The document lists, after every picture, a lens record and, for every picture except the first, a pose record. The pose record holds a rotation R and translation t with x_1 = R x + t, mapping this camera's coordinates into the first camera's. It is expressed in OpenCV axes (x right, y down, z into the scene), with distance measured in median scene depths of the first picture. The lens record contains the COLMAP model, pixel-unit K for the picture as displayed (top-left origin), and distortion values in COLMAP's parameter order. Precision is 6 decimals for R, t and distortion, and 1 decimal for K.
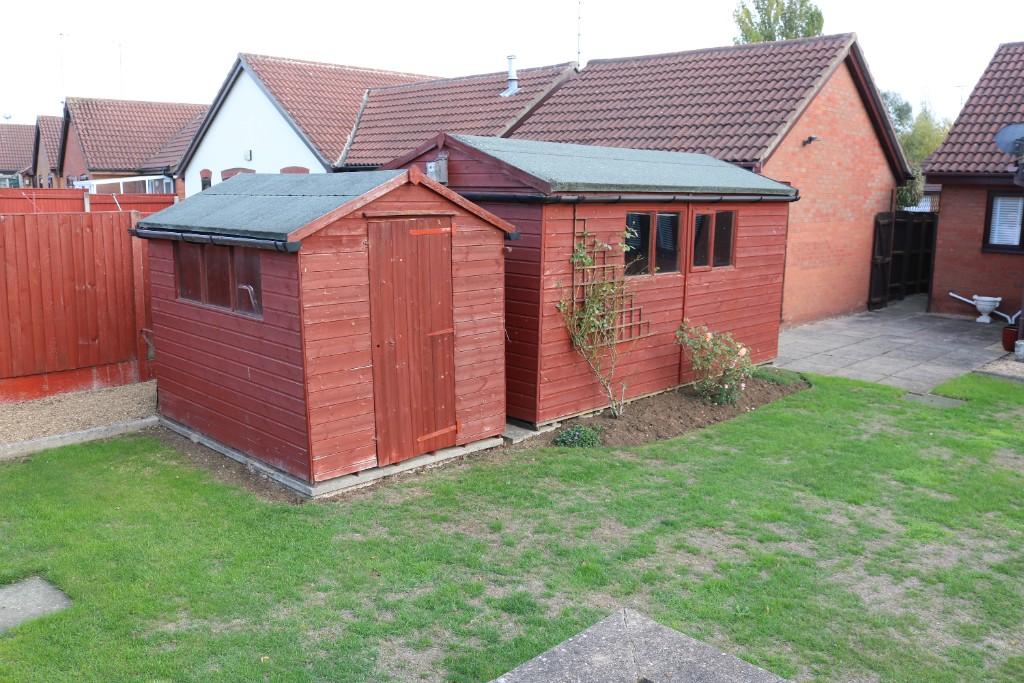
lens RADIAL K [[856.4, 0, 508.2], [0, 856.4, 345.2], [0, 0, 1]] dist [-0.143135, 0.101498]
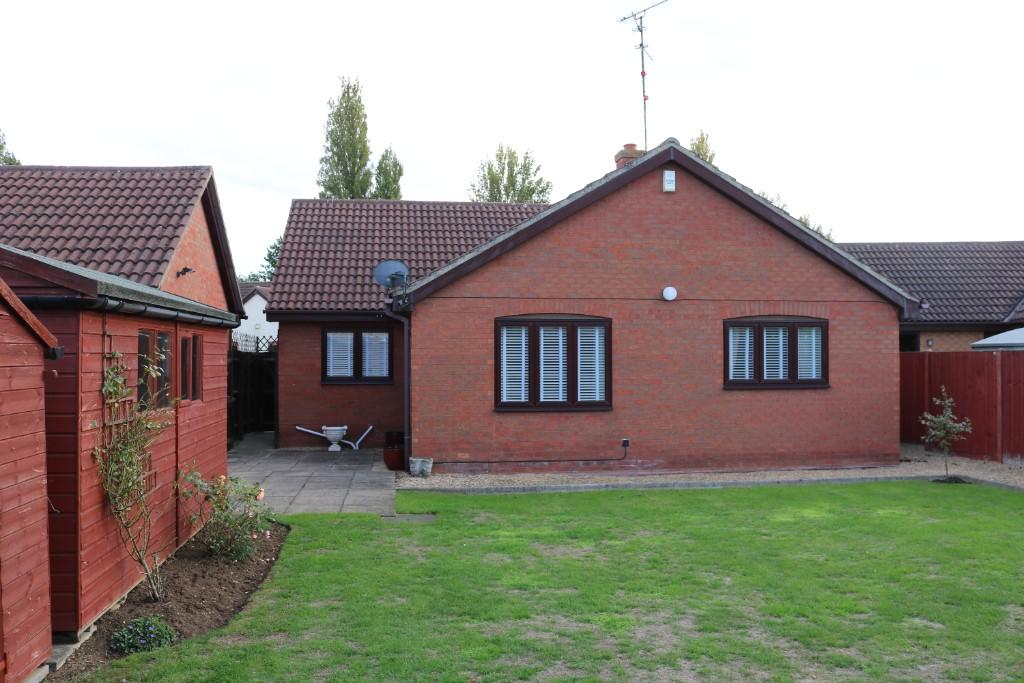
lens RADIAL K [[856.4, 0, 514.0], [0, 856.4, 343.1], [0, 0, 1]] dist [-0.143135, 0.101498]
pose [[0.611602, -0.001900, 0.791163, -0.190349], [0.153223, 0.981349, -0.116091, -0.002717], [-0.776187, 0.192226, 0.600486, 0.211429]]
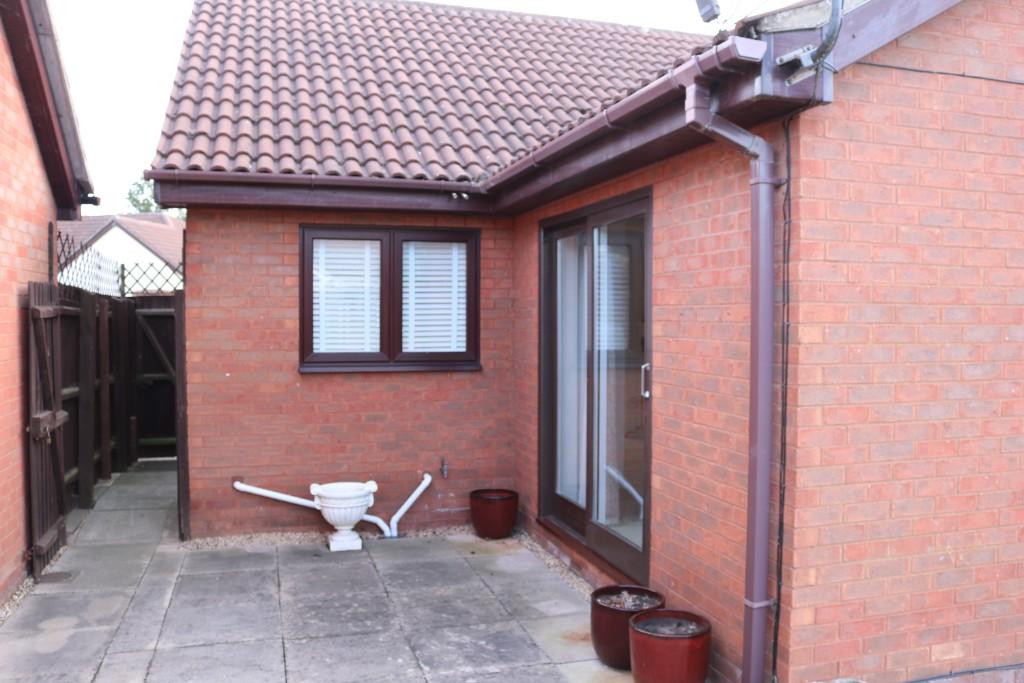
lens RADIAL K [[856.4, 0, 514.8], [0, 856.4, 347.3], [0, 0, 1]] dist [-0.143135, 0.101498]
pose [[0.484116, -0.044380, 0.873877, 0.368867], [0.161286, 0.986126, -0.039270, -0.132253], [-0.860011, 0.159956, 0.484558, 1.002943]]
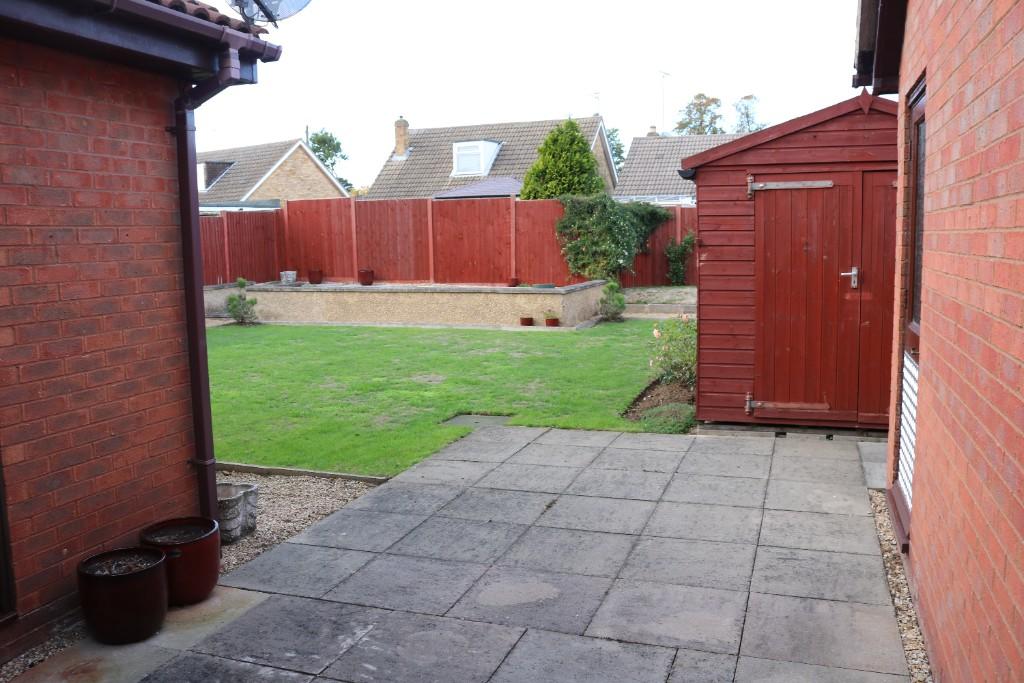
lens RADIAL K [[856.4, 0, 510.9], [0, 856.4, 342.0], [0, 0, 1]] dist [-0.143135, 0.101498]
pose [[-0.902854, 0.056007, -0.426284, 0.967204], [-0.071570, 0.958068, 0.277458, -0.269693], [0.423949, 0.281013, -0.860987, 1.828253]]
